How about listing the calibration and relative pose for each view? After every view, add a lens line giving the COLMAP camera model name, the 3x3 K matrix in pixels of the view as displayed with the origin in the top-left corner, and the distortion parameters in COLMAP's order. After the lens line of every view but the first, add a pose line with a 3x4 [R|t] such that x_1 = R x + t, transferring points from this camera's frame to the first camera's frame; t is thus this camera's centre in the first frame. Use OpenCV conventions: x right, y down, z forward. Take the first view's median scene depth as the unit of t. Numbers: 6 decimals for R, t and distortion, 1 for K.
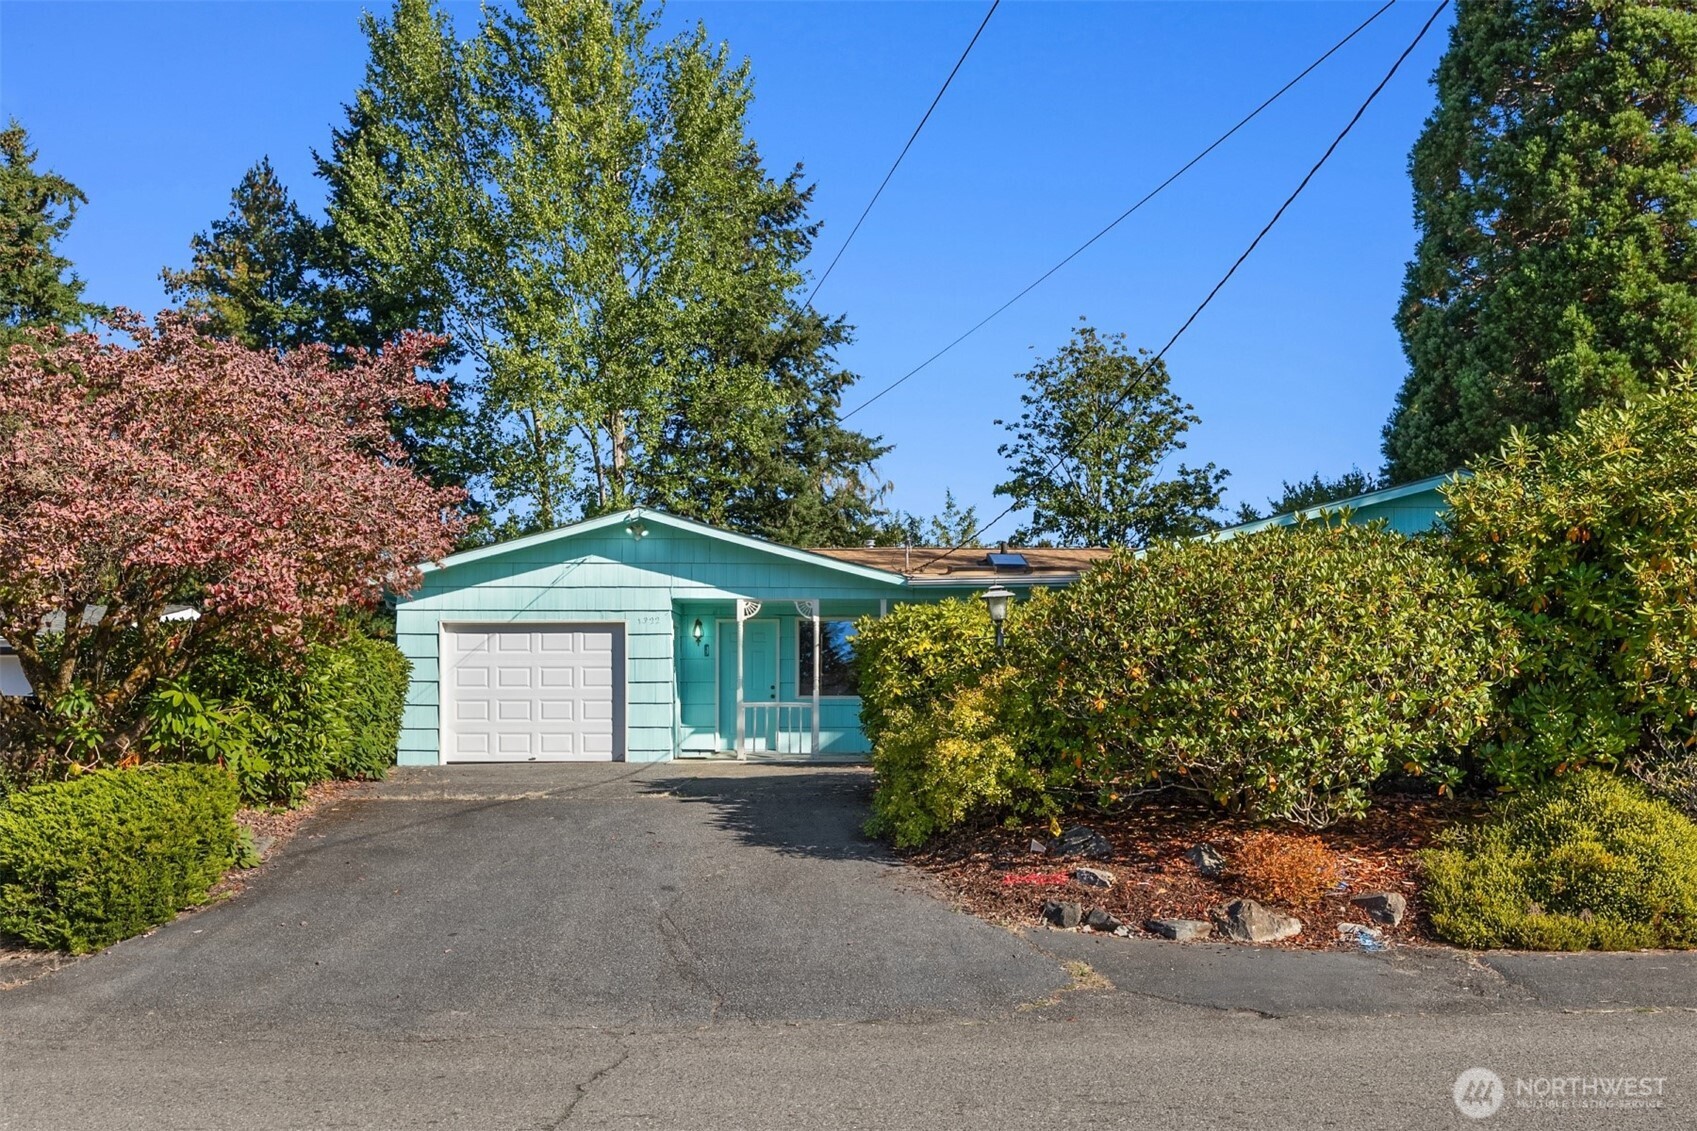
lens RADIAL K [[1709.8, 0, 848.7], [0, 1709.8, 564.2], [0, 0, 1]] dist [0.007914, 0.000000]
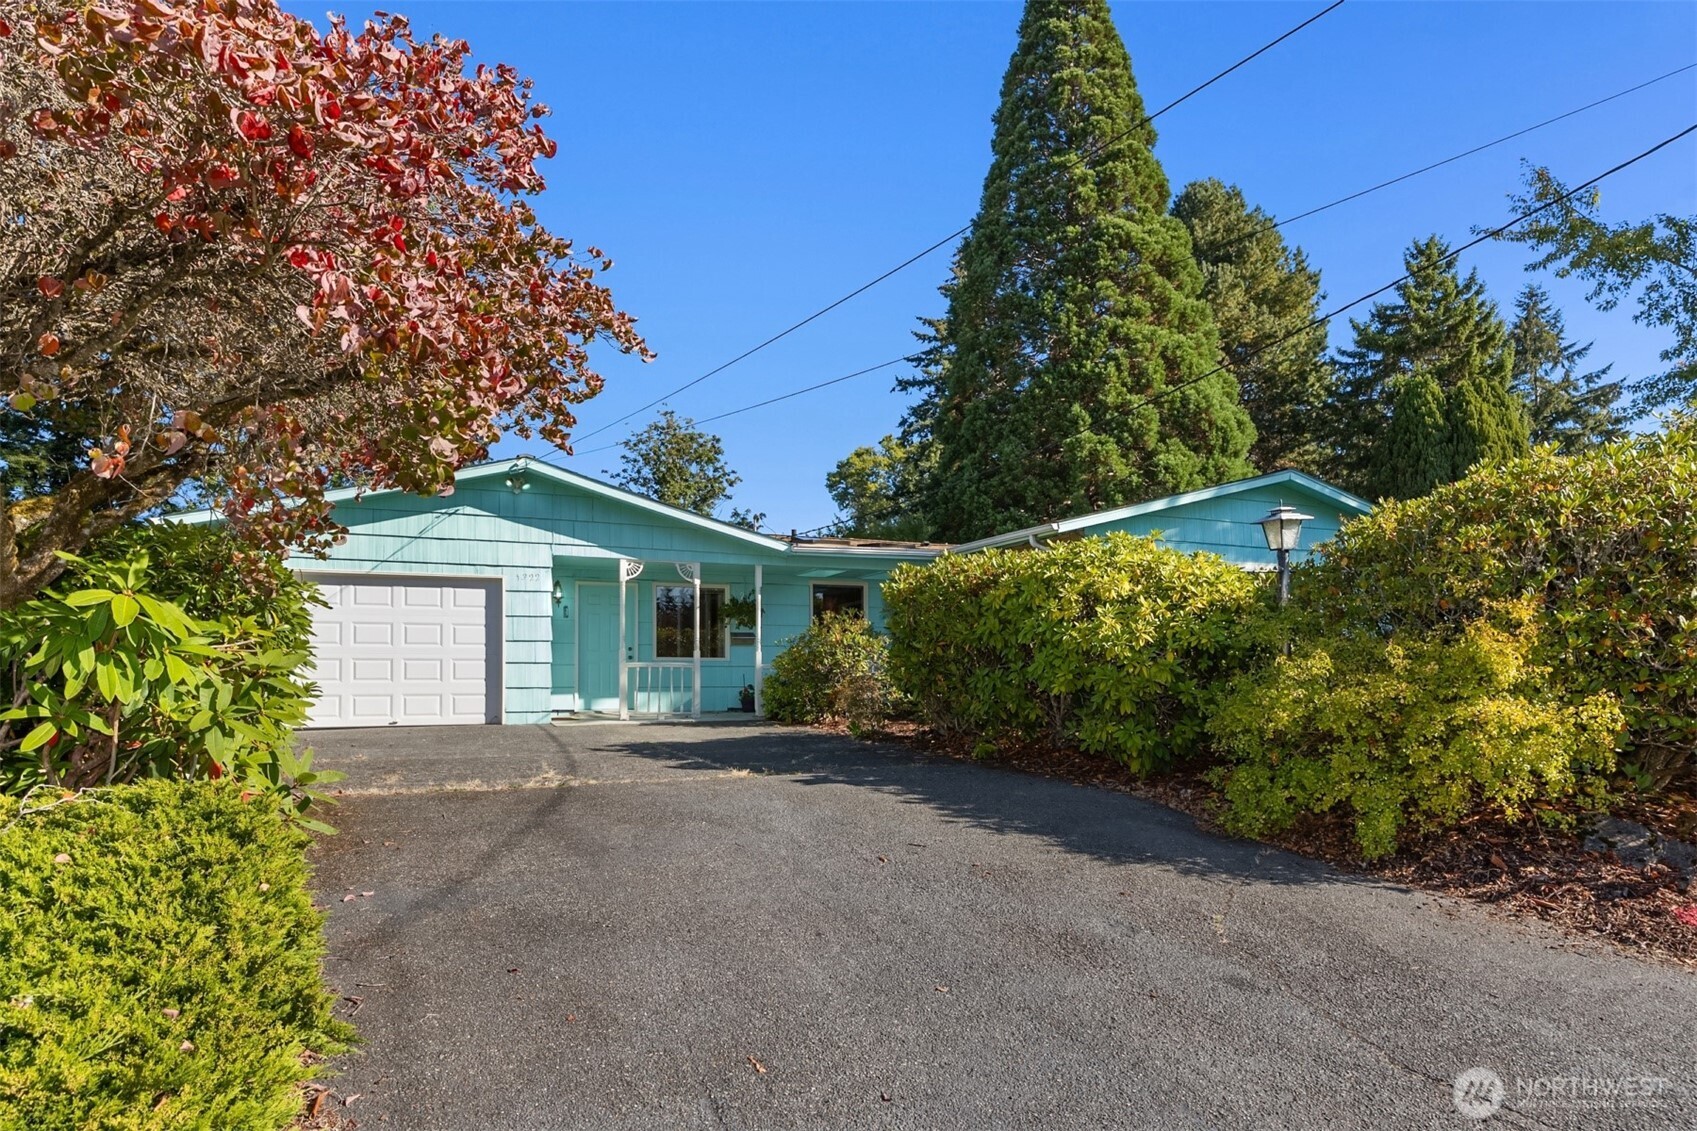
lens RADIAL K [[1035.9, 0, 844.7], [0, 1035.9, 601.9], [0, 0, 1]] dist [0.001366, -0.001077]
pose [[0.919855, 0.027589, 0.391288, -0.179663], [-0.032172, 0.999469, 0.005161, 0.037837], [-0.390938, -0.017336, 0.920254, 0.390244]]
